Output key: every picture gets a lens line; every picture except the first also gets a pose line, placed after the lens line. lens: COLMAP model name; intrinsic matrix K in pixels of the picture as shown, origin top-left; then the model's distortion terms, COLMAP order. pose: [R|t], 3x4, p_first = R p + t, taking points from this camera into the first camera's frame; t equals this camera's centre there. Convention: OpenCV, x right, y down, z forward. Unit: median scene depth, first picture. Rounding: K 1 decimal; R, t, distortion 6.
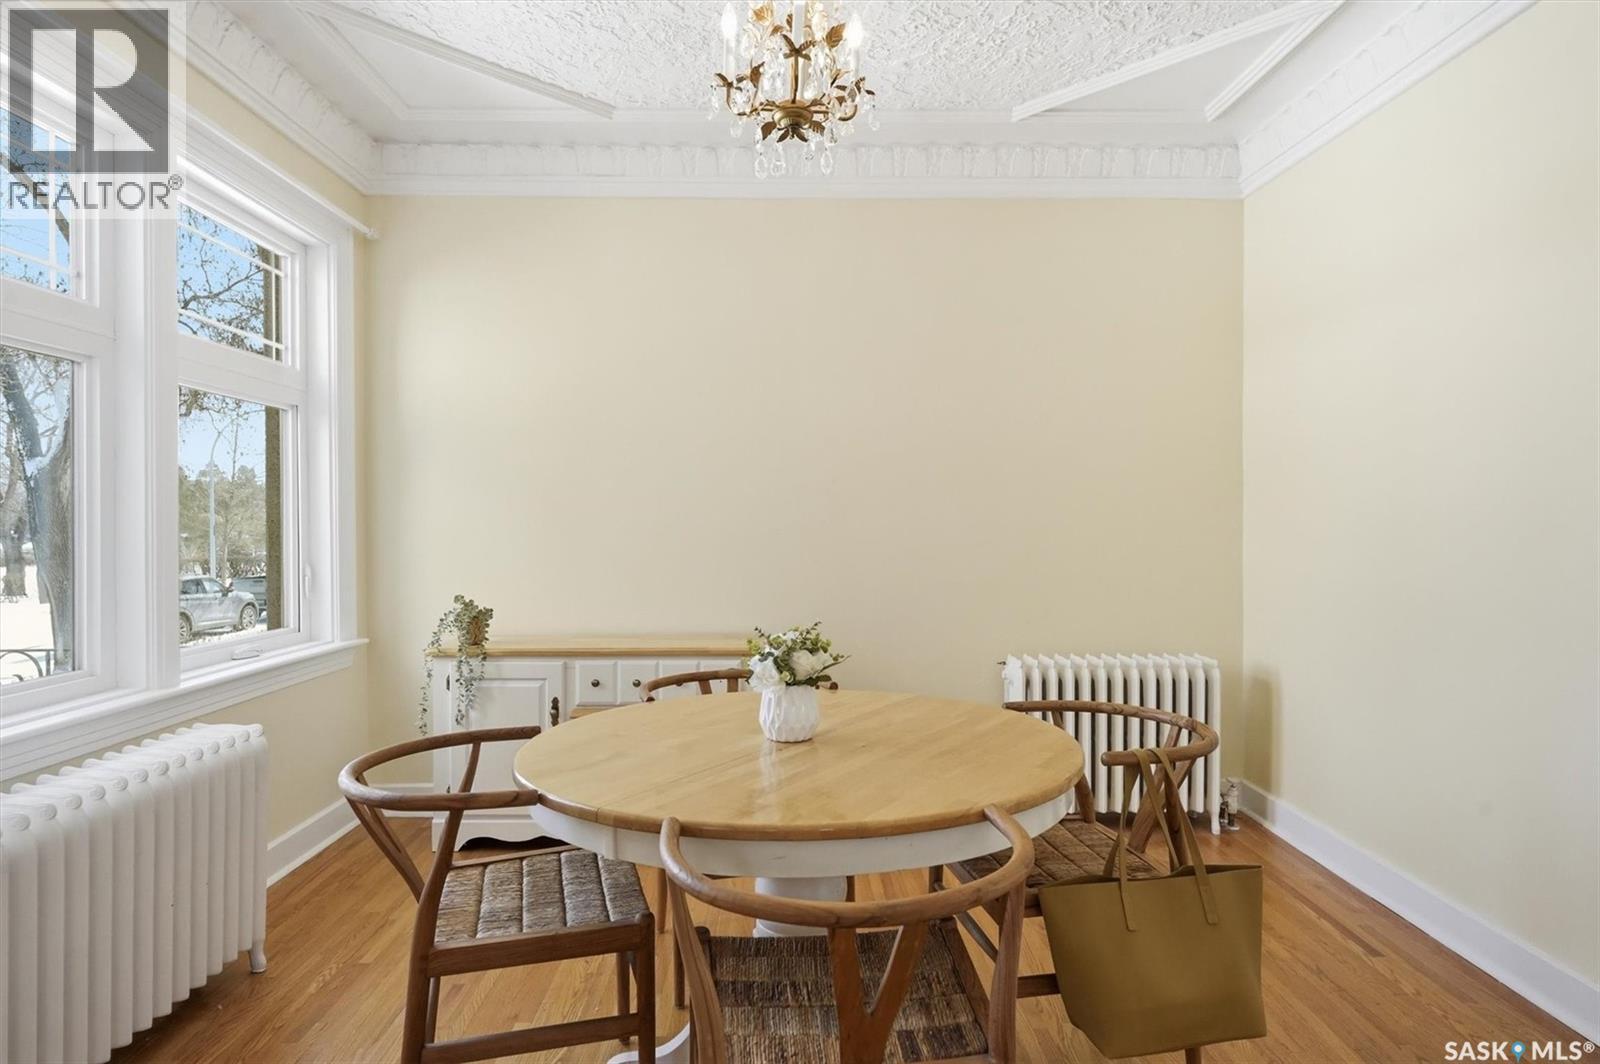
lens RADIAL K [[839.6, 0, 803.1], [0, 839.6, 522.2], [0, 0, 1]] dist [0.000465, 0.000244]
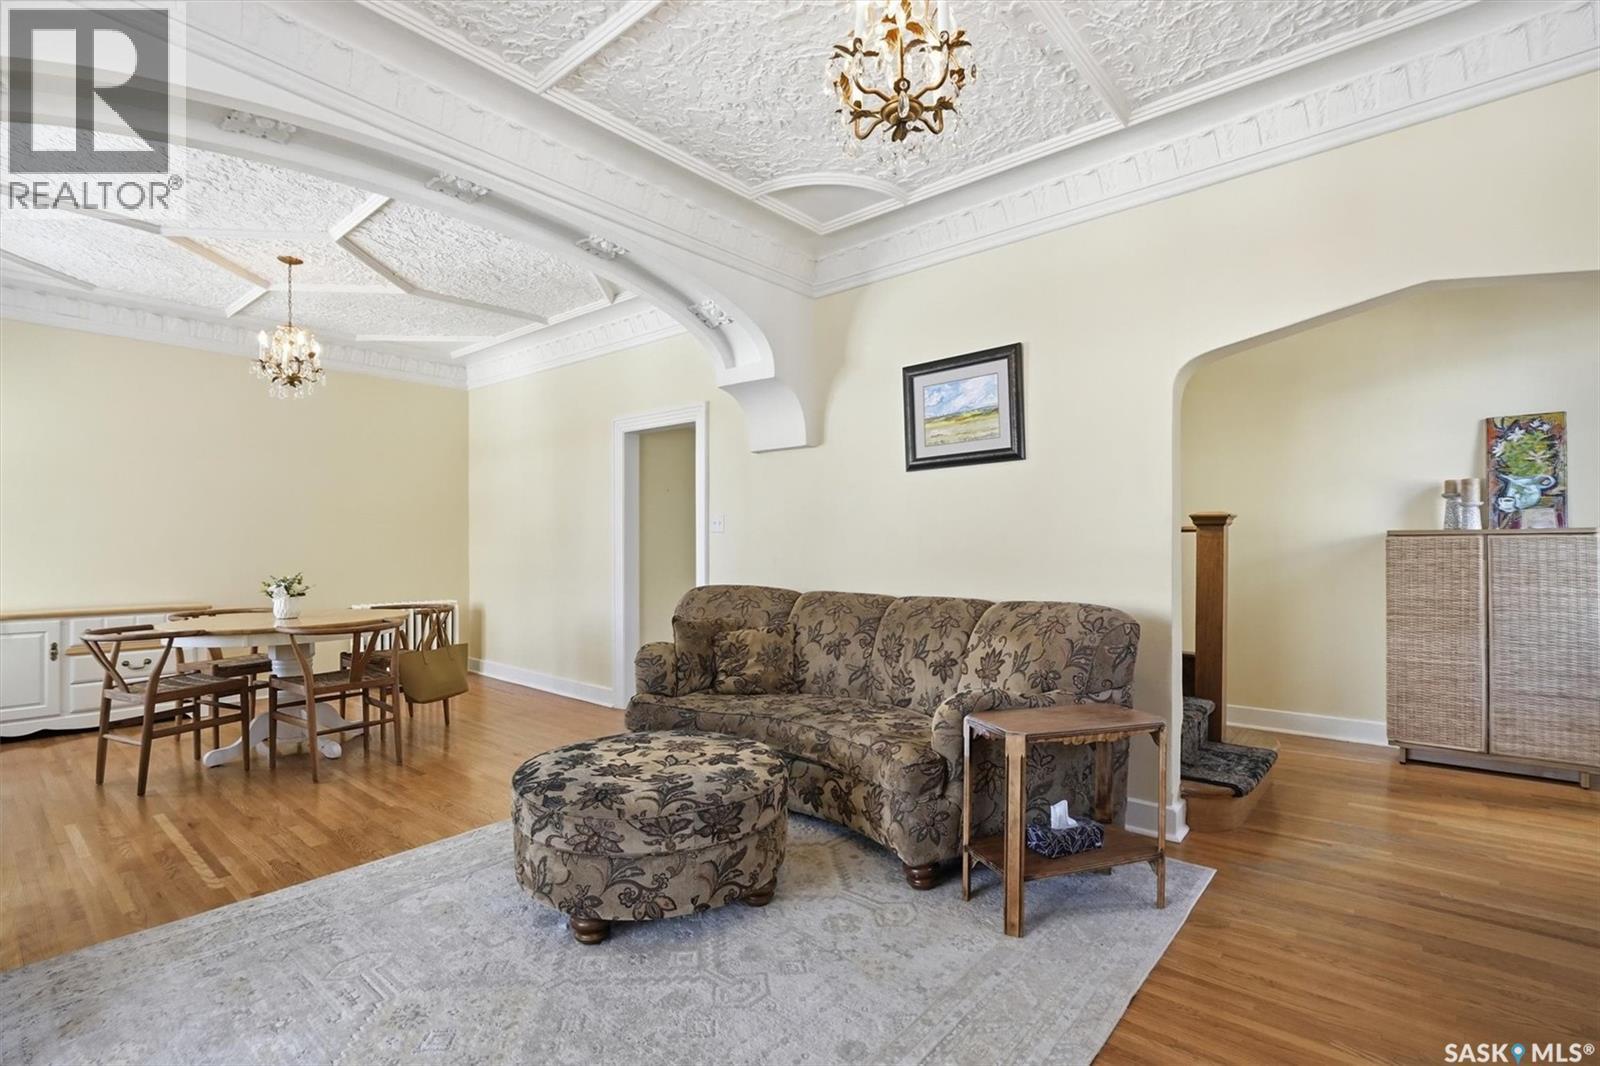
lens RADIAL K [[758.4, 0, 798.4], [0, 758.4, 538.4], [0, 0, 1]] dist [0.001994, 0.000162]
pose [[0.646089, 0.000439, 0.763262, -0.486684], [0.005981, 0.999966, -0.005637, 0.022979], [-0.763239, 0.008207, 0.646065, -1.055766]]
